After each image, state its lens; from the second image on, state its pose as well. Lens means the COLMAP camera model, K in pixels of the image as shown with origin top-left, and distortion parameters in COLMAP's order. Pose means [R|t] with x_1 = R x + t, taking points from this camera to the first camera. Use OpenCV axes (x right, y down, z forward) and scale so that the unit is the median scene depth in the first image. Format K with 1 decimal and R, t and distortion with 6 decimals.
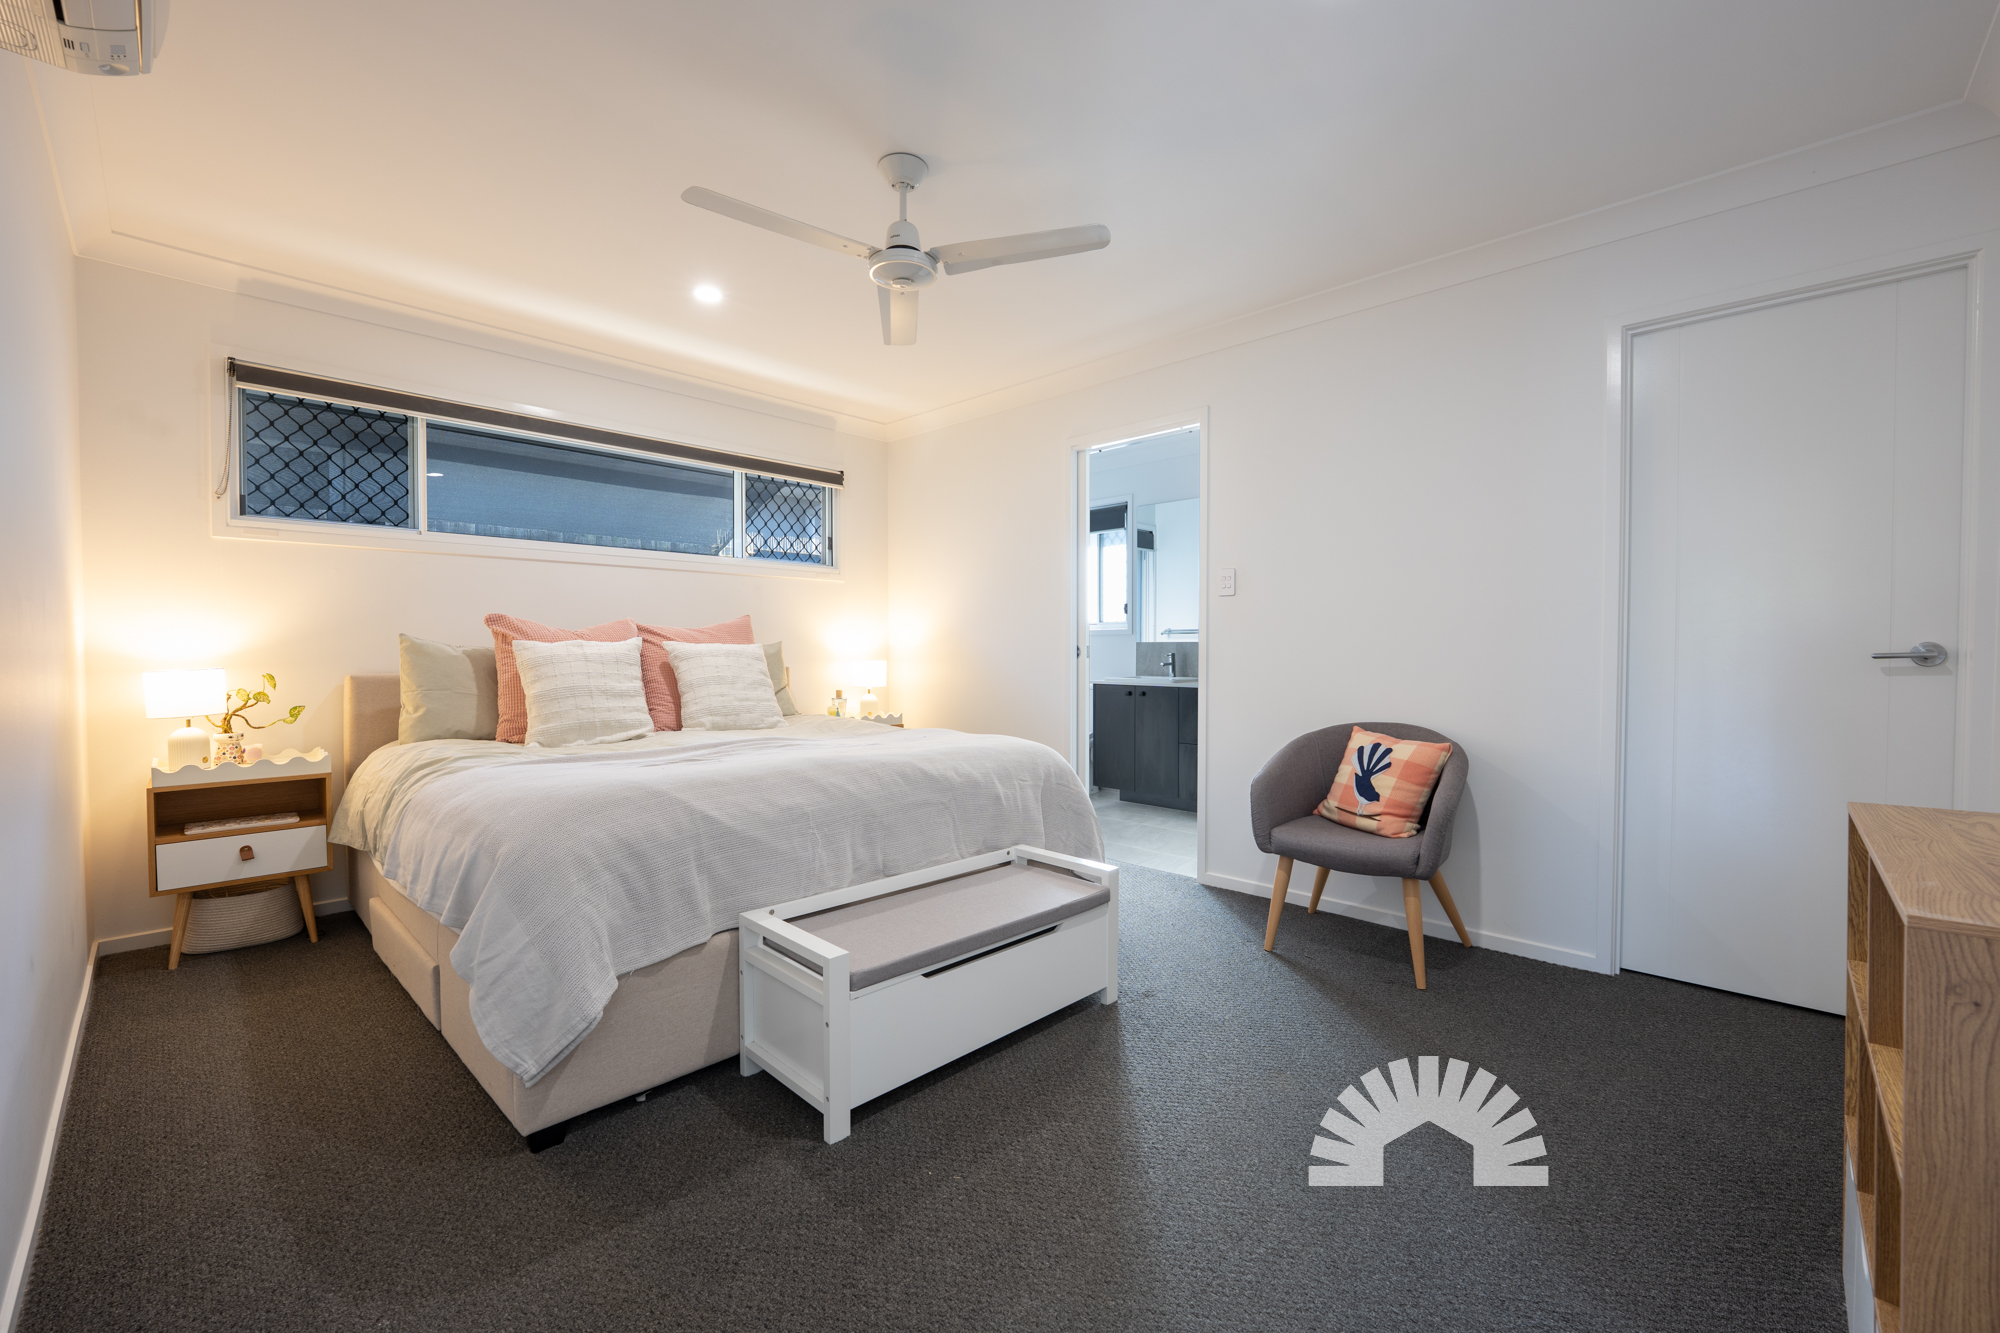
lens RADIAL K [[816.7, 0, 1000.9], [0, 816.7, 658.3], [0, 0, 1]] dist [-0.022380, -0.000250]
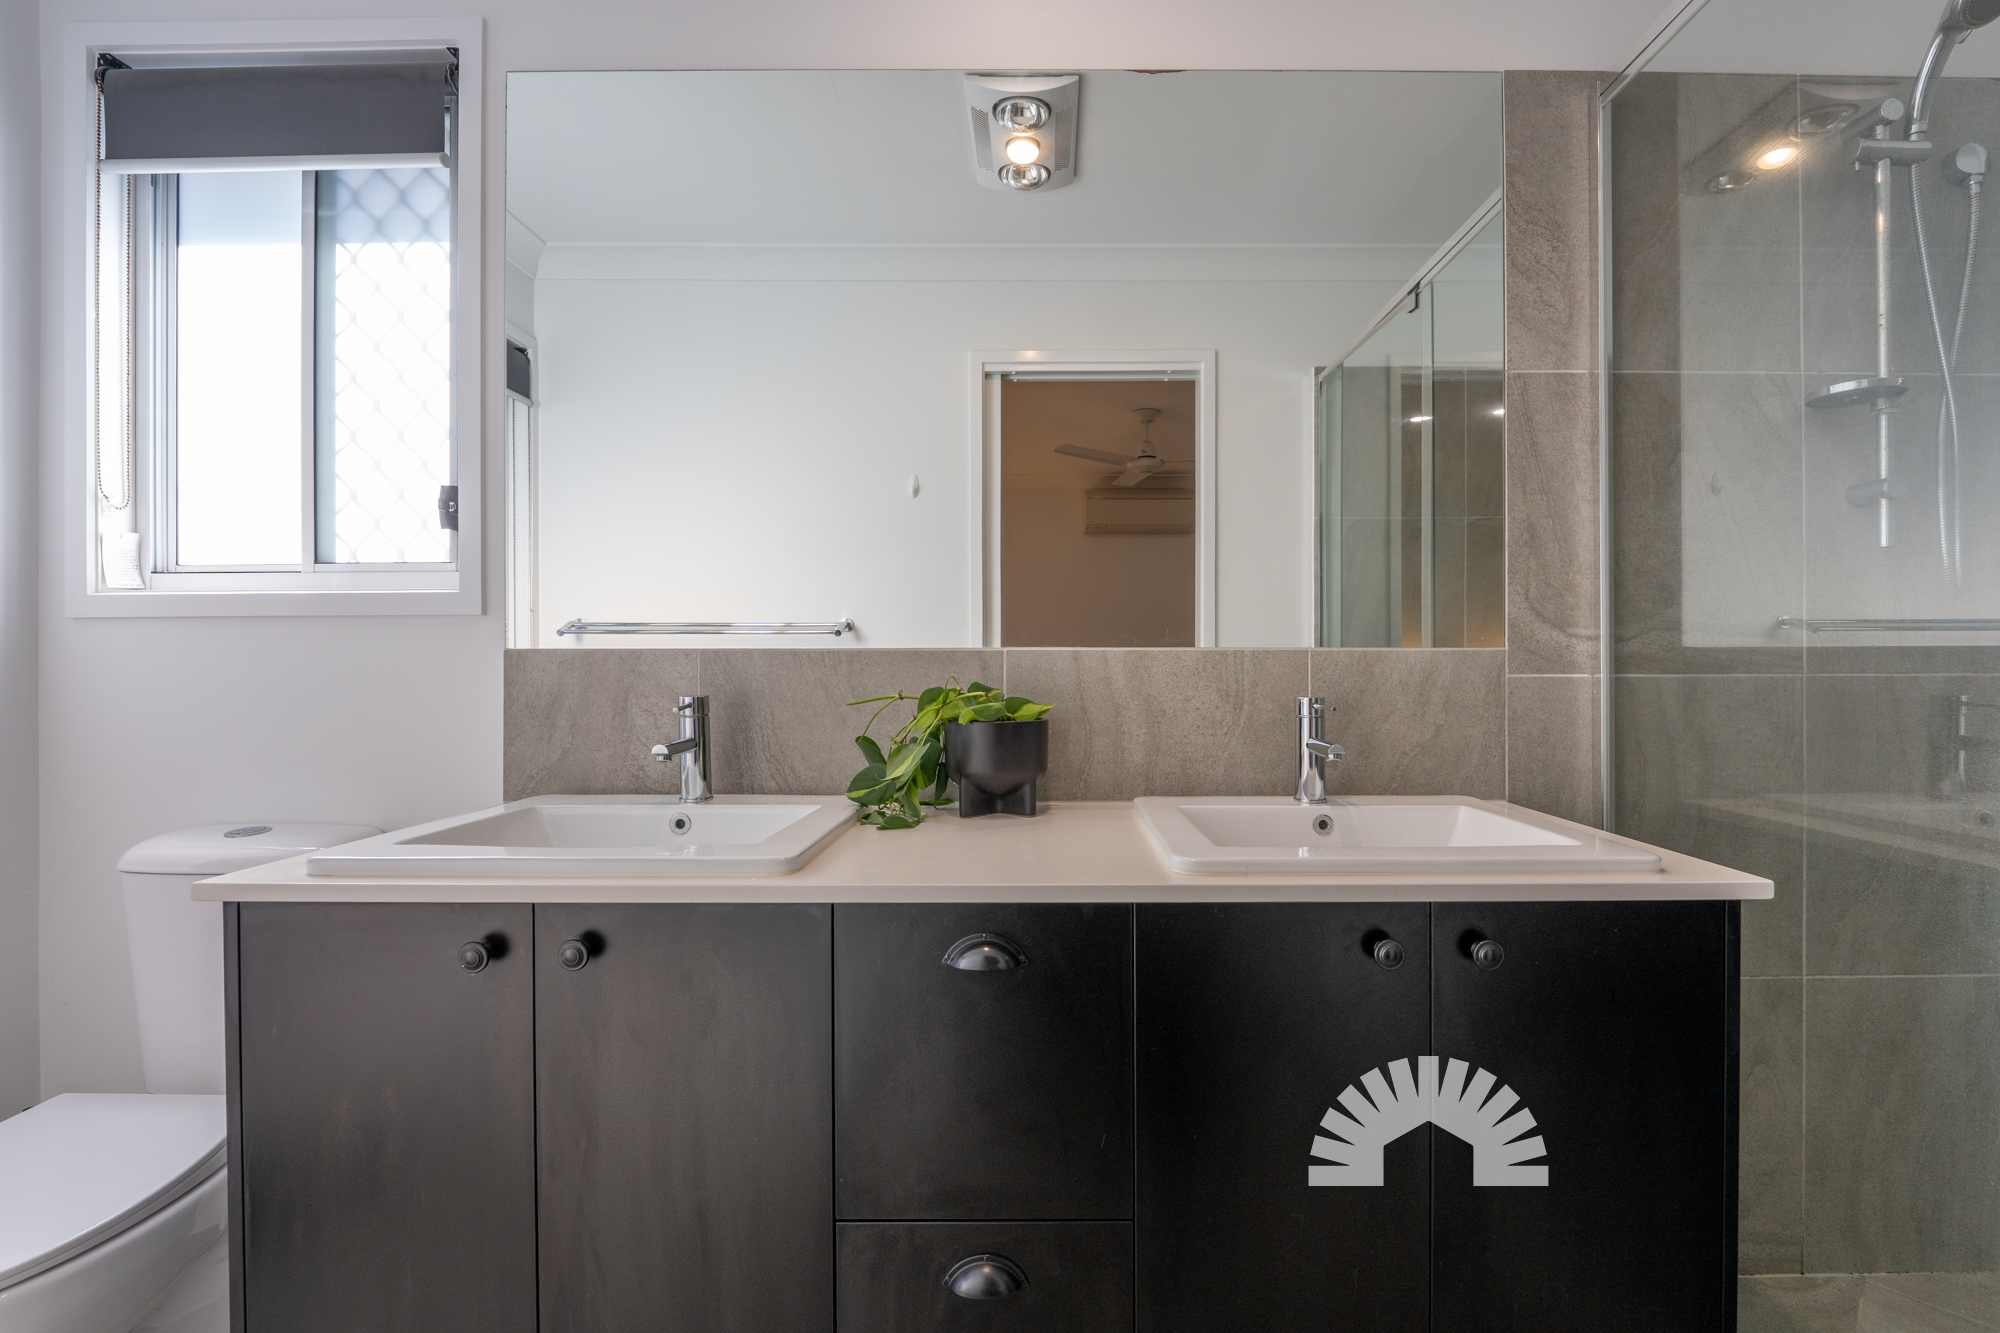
lens RADIAL K [[816.7, 0, 993.2], [0, 816.7, 669.0], [0, 0, 1]] dist [-0.022380, -0.000250]
pose [[0.723740, -0.005467, 0.690051, 0.105125], [0.016270, 0.999826, -0.009144, -0.009176], [-0.689881, 0.017845, 0.723703, 0.719867]]
